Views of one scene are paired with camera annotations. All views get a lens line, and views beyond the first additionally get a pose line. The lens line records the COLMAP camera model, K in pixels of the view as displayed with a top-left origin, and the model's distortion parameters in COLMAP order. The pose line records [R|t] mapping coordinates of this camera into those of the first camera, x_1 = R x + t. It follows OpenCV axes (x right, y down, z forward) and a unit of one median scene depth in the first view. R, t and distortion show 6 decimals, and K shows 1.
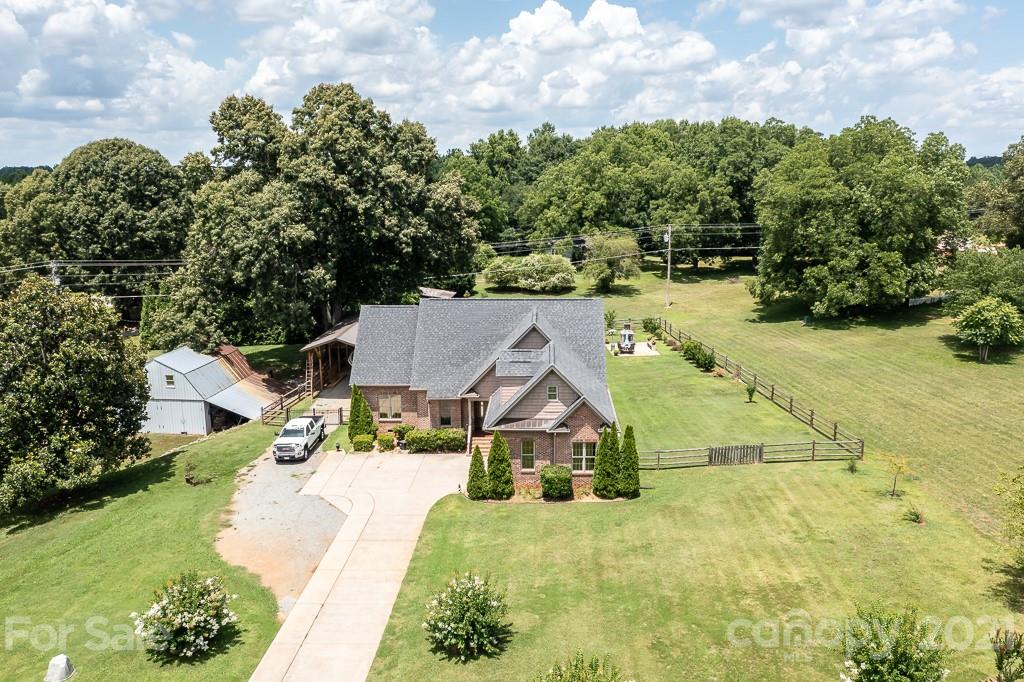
lens RADIAL K [[805.6, 0, 512.0], [0, 805.6, 341.0], [0, 0, 1]] dist [0.012625, 0.011601]
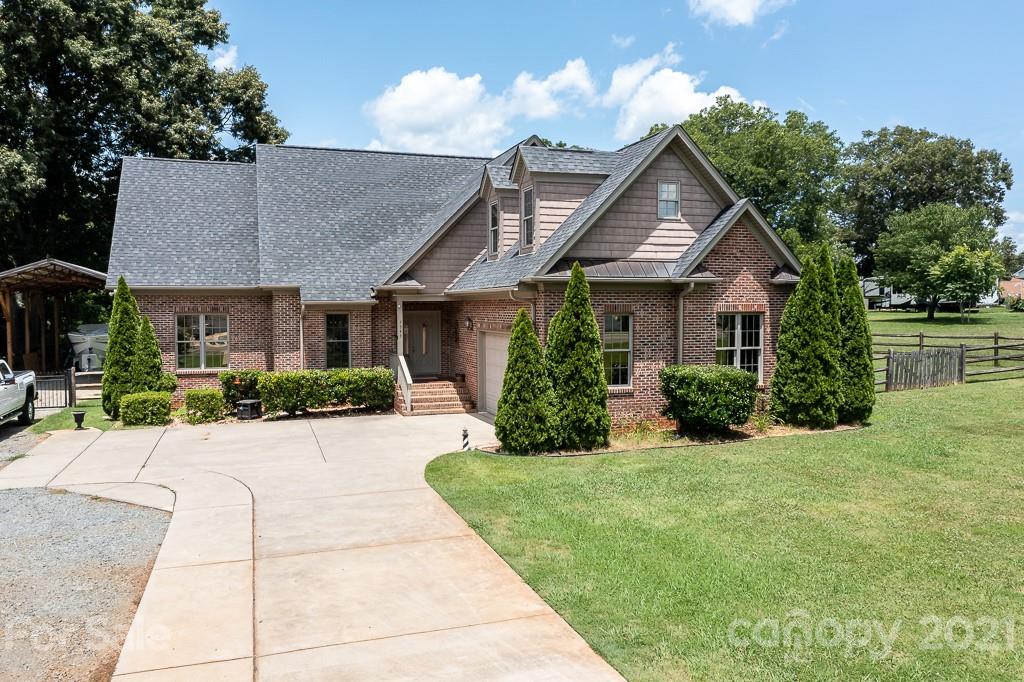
lens RADIAL K [[805.6, 0, 512.0], [0, 805.6, 341.0], [0, 0, 1]] dist [0.012625, 0.011601]
pose [[0.936772, -0.009352, 0.349814, -0.157933], [0.063879, 0.987417, -0.144665, 0.171402], [-0.344060, 0.157864, 0.925582, 0.554776]]
